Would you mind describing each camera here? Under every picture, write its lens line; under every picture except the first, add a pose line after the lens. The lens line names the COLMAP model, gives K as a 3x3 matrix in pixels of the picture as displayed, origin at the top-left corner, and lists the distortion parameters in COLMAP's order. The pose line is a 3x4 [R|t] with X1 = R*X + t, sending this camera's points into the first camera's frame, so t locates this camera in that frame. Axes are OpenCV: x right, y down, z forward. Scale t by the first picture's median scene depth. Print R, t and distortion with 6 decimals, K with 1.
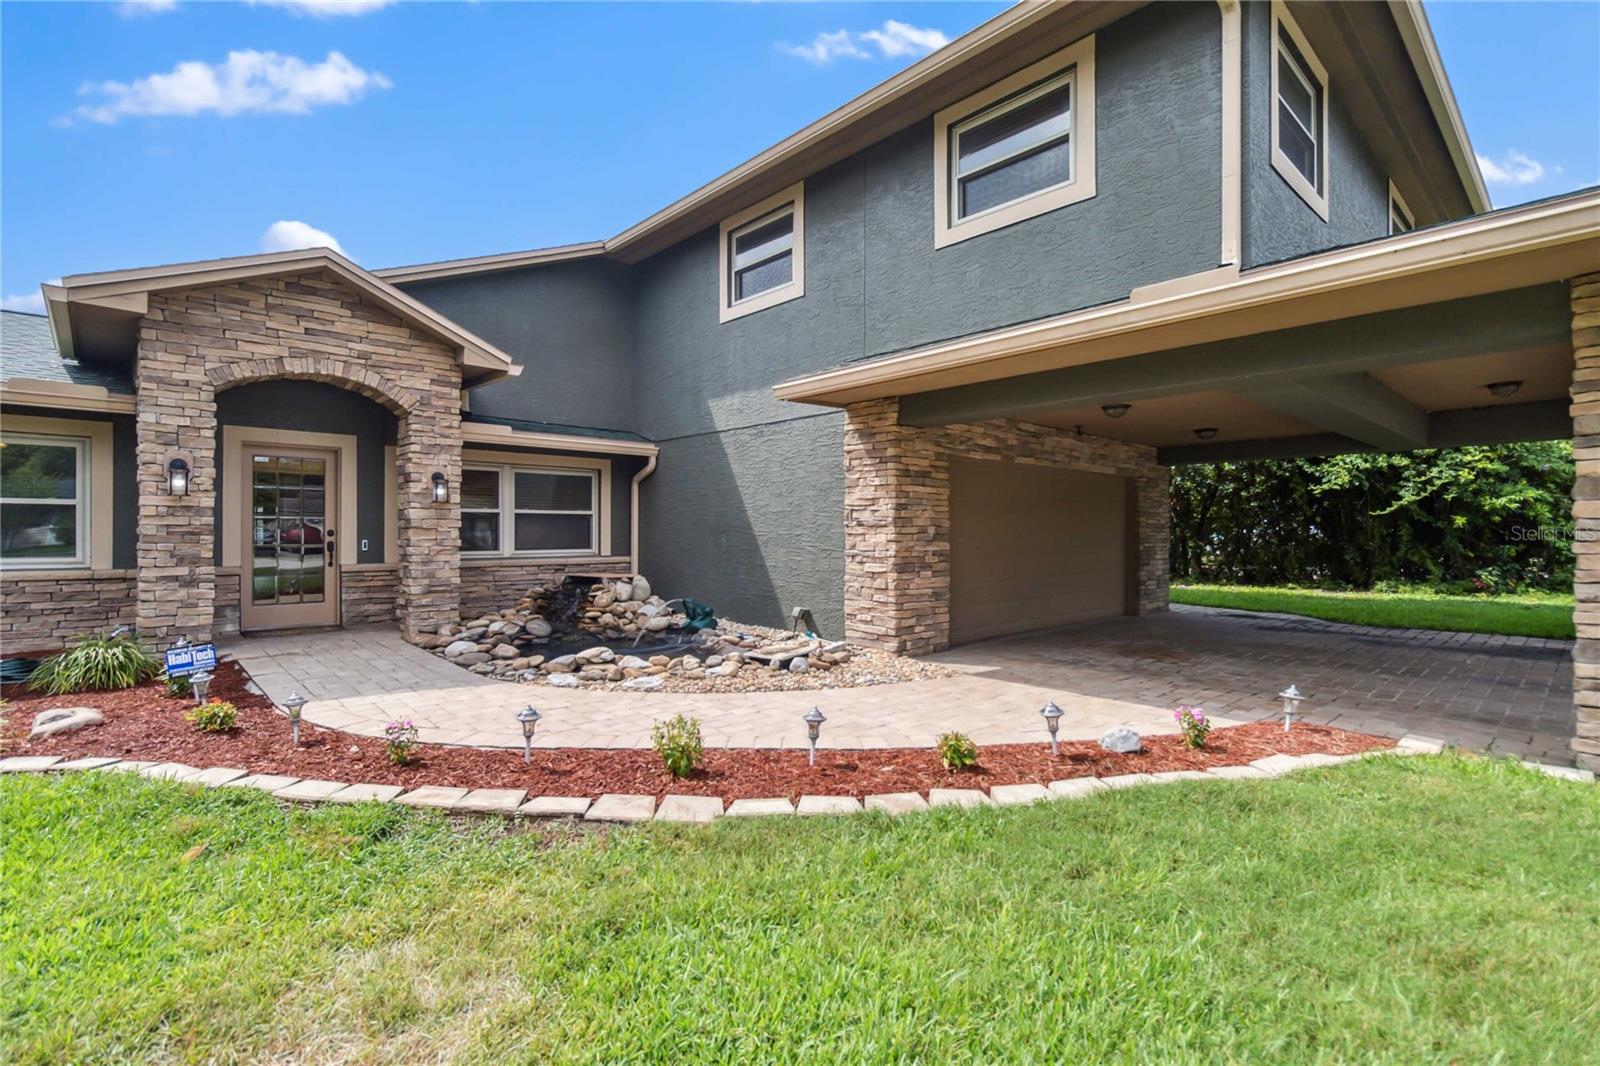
lens RADIAL K [[750.0, 0, 801.5], [0, 750.0, 539.2], [0, 0, 1]] dist [0.010829, 0.000008]
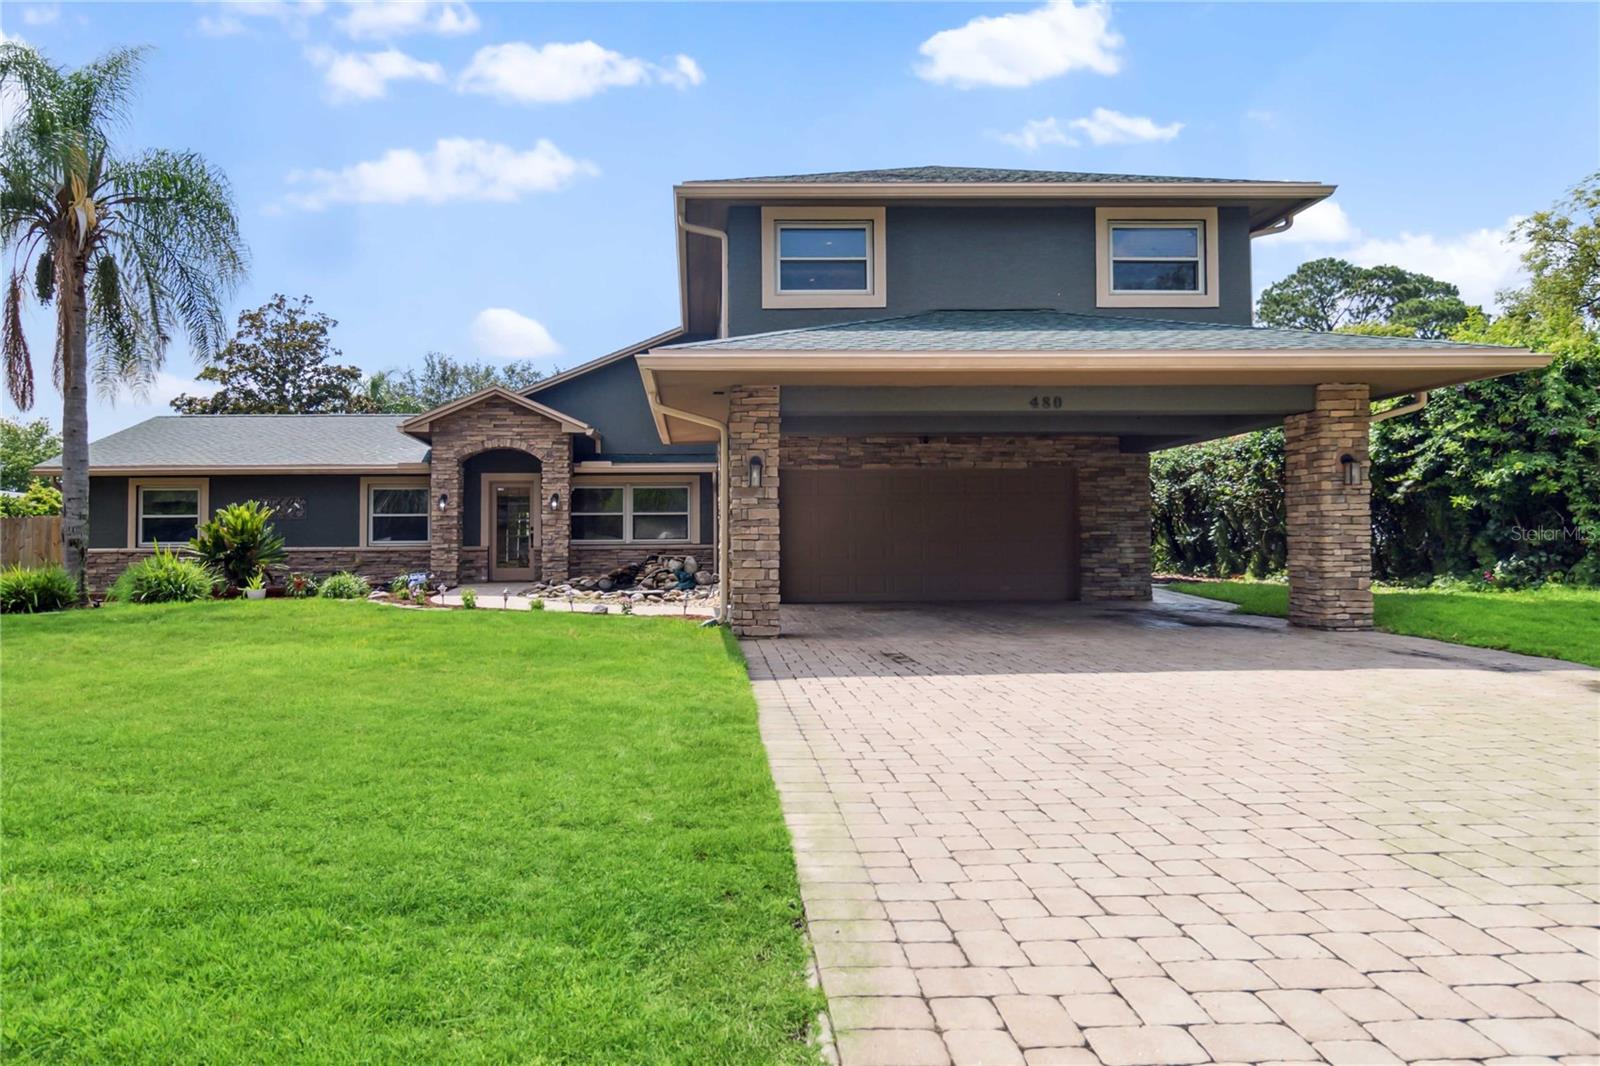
lens RADIAL K [[1162.6, 0, 800.4], [0, 1162.6, 530.3], [0, 0, 1]] dist [0.007829, 0.001217]
pose [[0.740932, -0.010351, -0.671500, 1.818654], [0.000614, 0.999891, -0.014736, 0.039886], [0.671580, 0.010506, 0.740858, -0.659681]]
